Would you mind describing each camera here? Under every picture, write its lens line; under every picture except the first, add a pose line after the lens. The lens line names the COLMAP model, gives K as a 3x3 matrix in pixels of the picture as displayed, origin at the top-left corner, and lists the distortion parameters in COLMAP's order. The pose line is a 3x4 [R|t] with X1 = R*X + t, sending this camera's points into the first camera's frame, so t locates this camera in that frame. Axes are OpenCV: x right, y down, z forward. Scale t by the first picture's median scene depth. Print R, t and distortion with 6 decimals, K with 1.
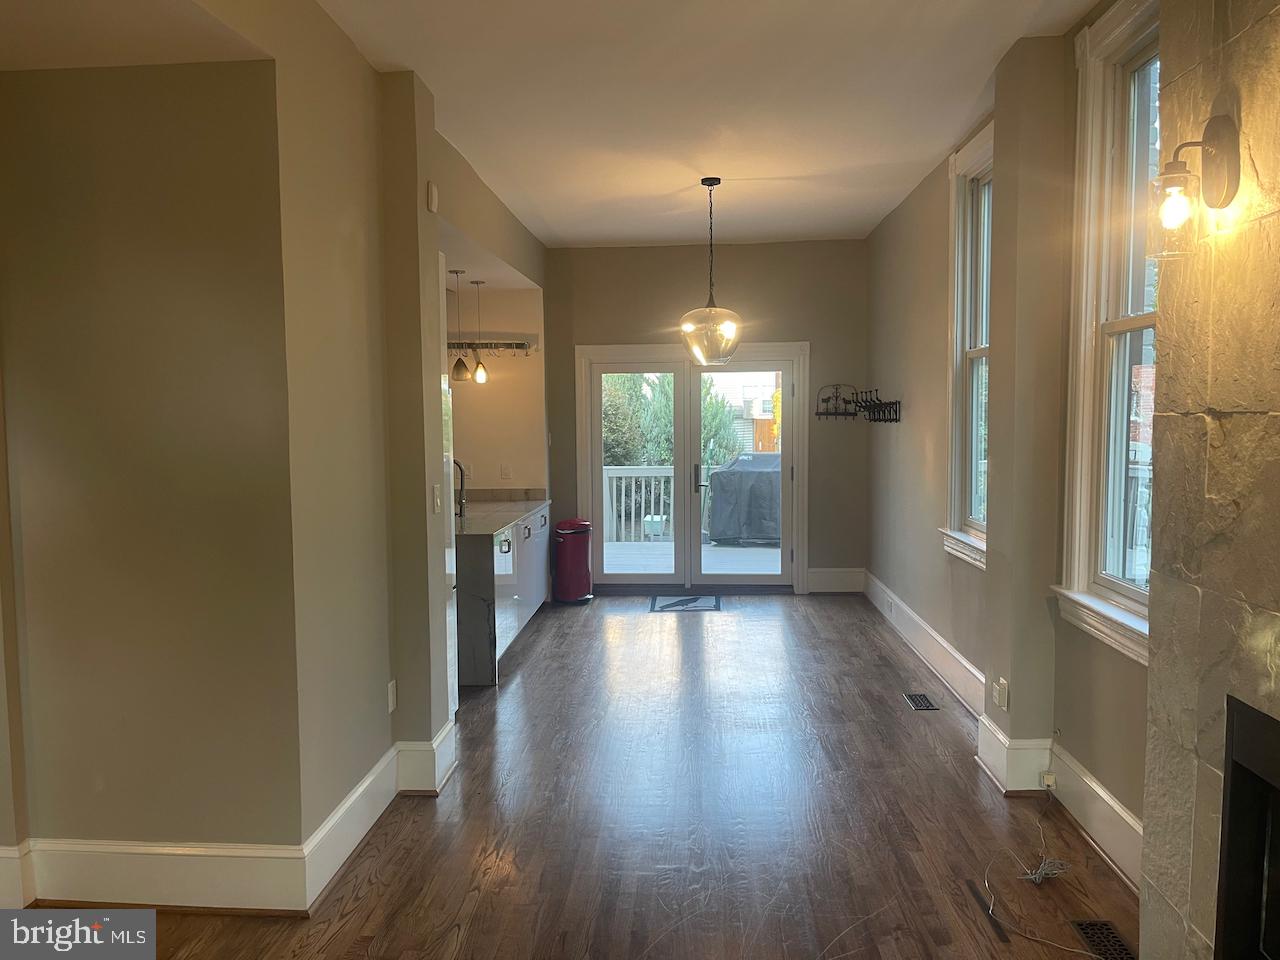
lens RADIAL K [[968.7, 0, 640.0], [0, 968.7, 480.0], [0, 0, 1]] dist [0.076864, -0.105438]
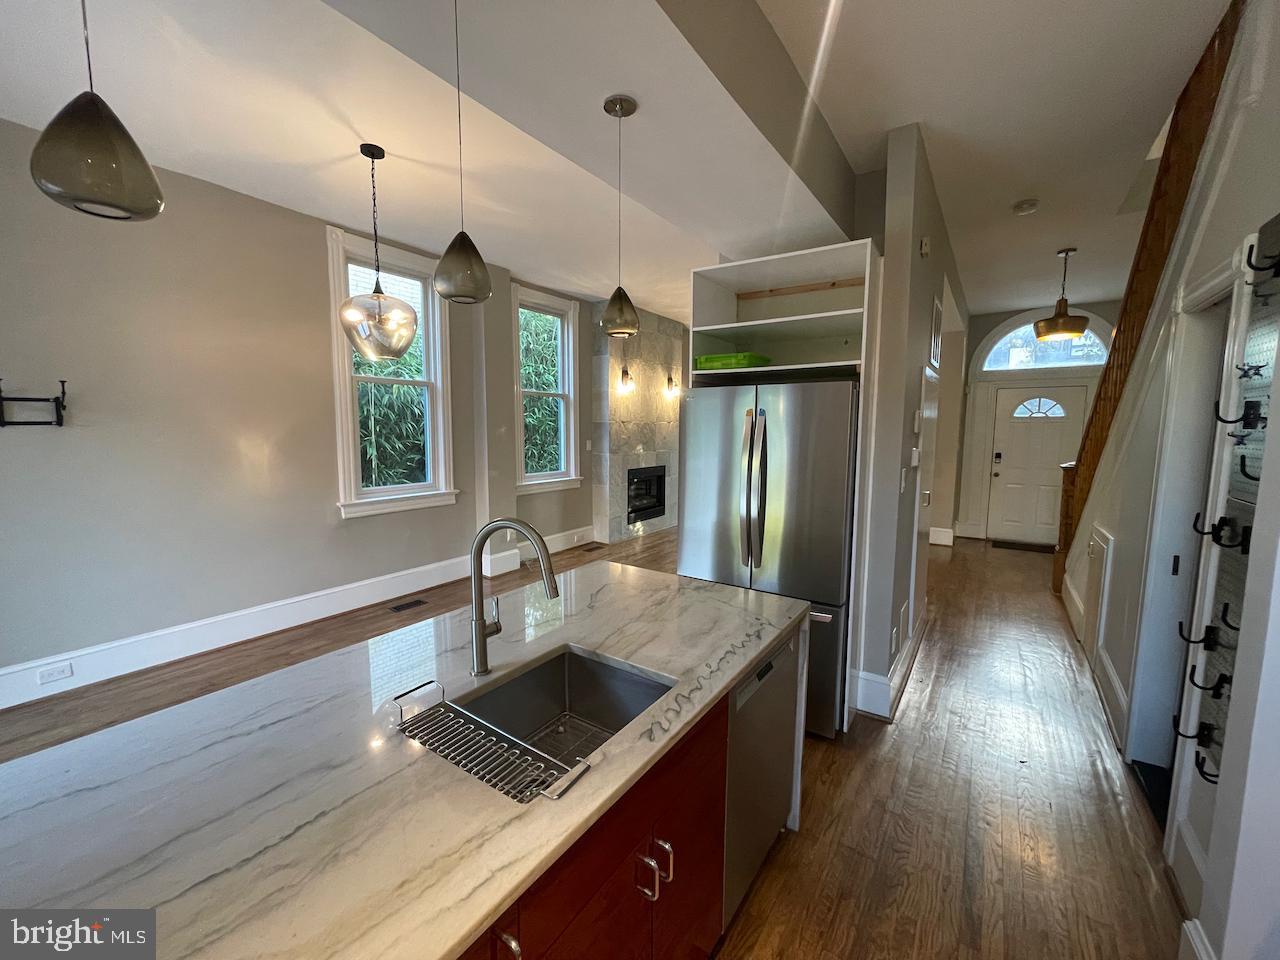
lens RADIAL K [[516.4, 0, 640.0], [0, 516.4, 480.0], [0, 0, 1]] dist [-0.002268, -0.000166]
pose [[-0.856812, -0.053153, 0.512883, -0.383869], [0.035311, 0.986289, 0.161205, -0.078775], [-0.514419, 0.156233, -0.843187, 1.297579]]
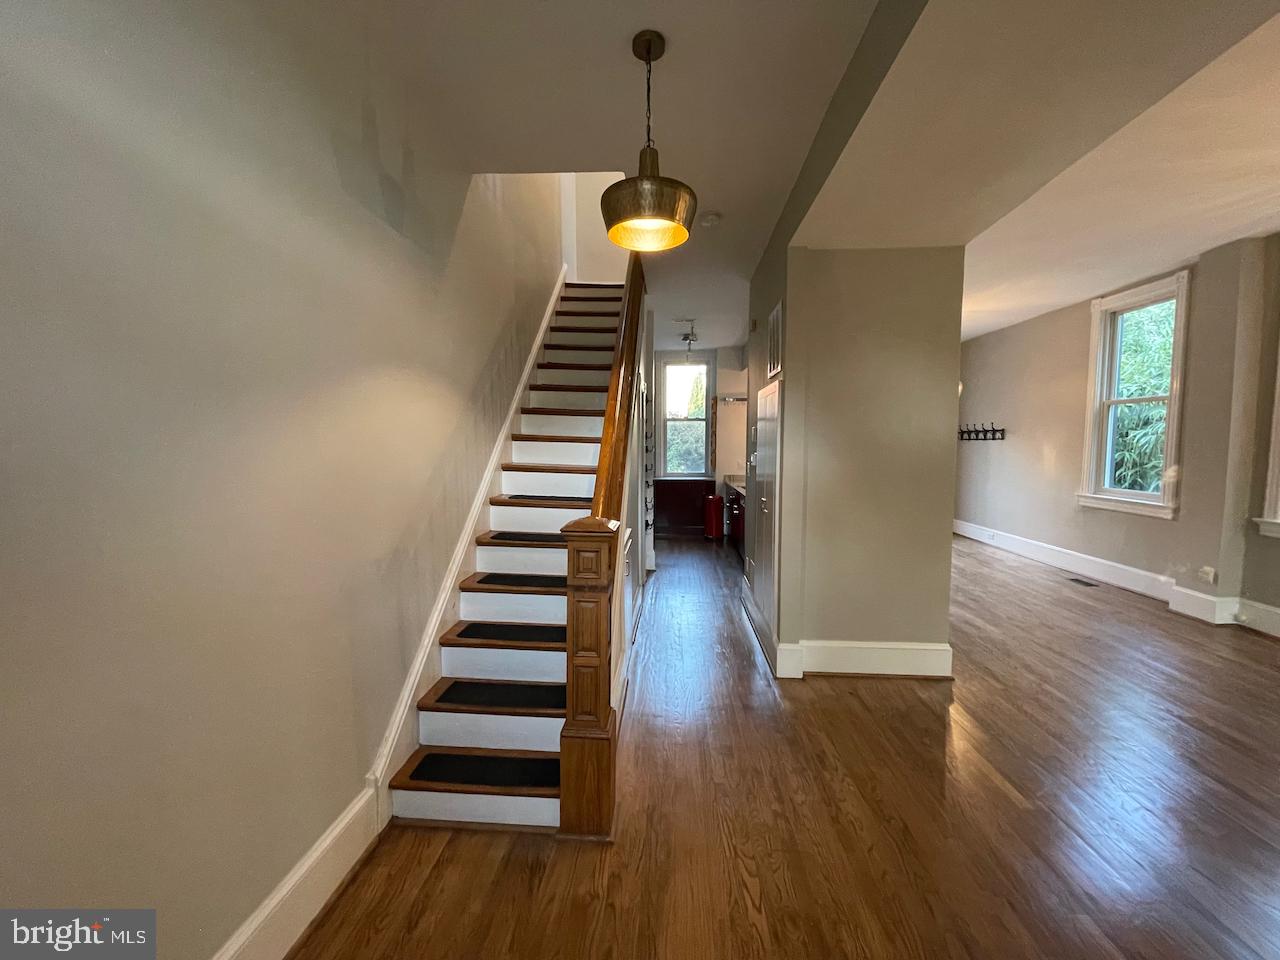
lens RADIAL K [[516.4, 0, 640.0], [0, 516.4, 480.0], [0, 0, 1]] dist [-0.002268, -0.000166]
pose [[0.999952, 0.006655, -0.007204, -0.511967], [-0.006655, 0.999978, 0.000052, 0.025905], [0.007204, -0.000004, 0.999974, -0.021413]]
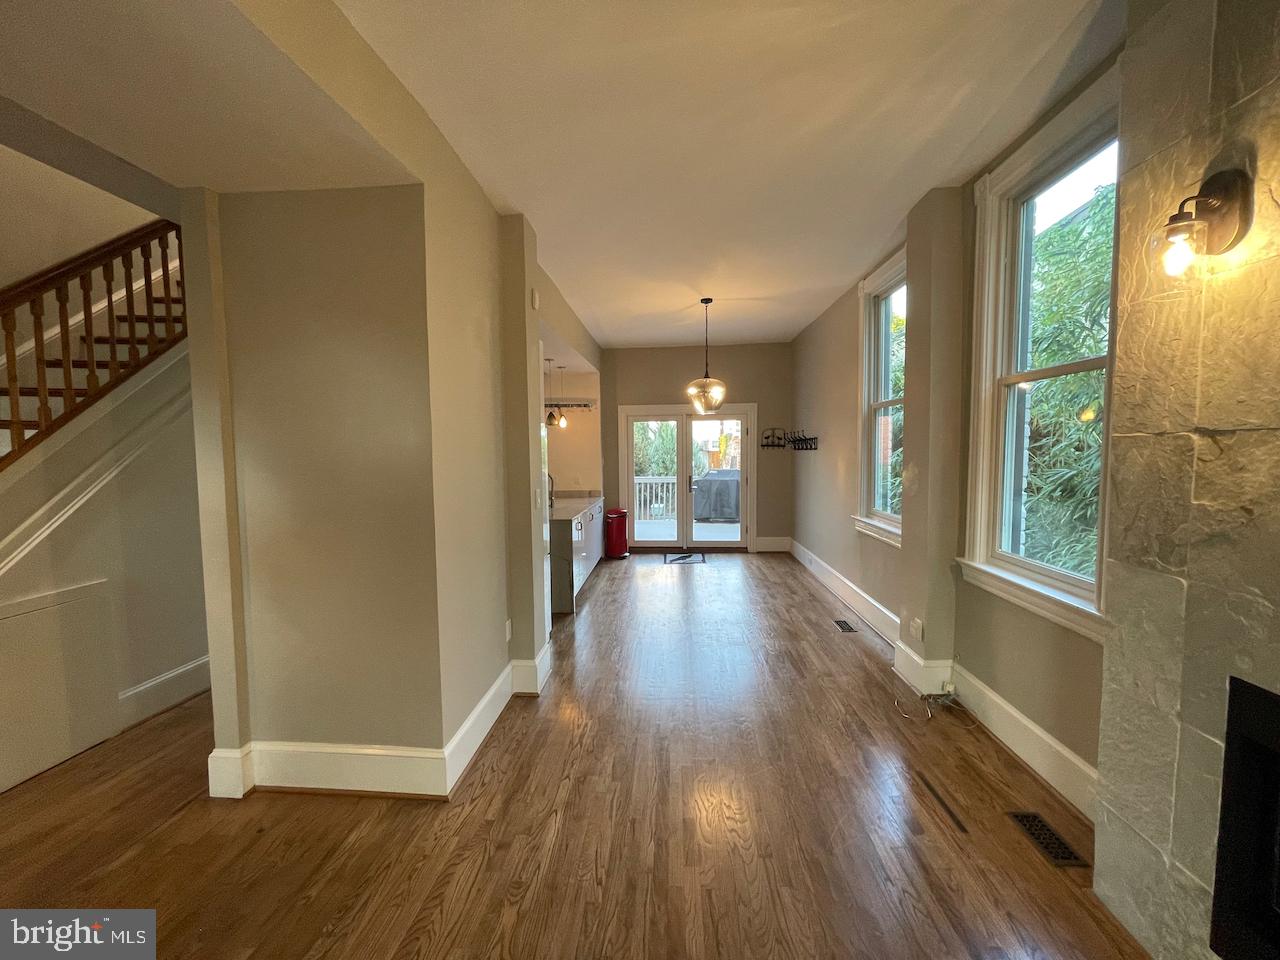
lens RADIAL K [[516.4, 0, 640.0], [0, 516.4, 480.0], [0, 0, 1]] dist [-0.002268, -0.000166]
pose [[0.999970, -0.001440, -0.007585, -0.031438], [0.001383, 0.999970, -0.007556, -0.002468], [0.007595, 0.007545, 0.999943, 0.141916]]
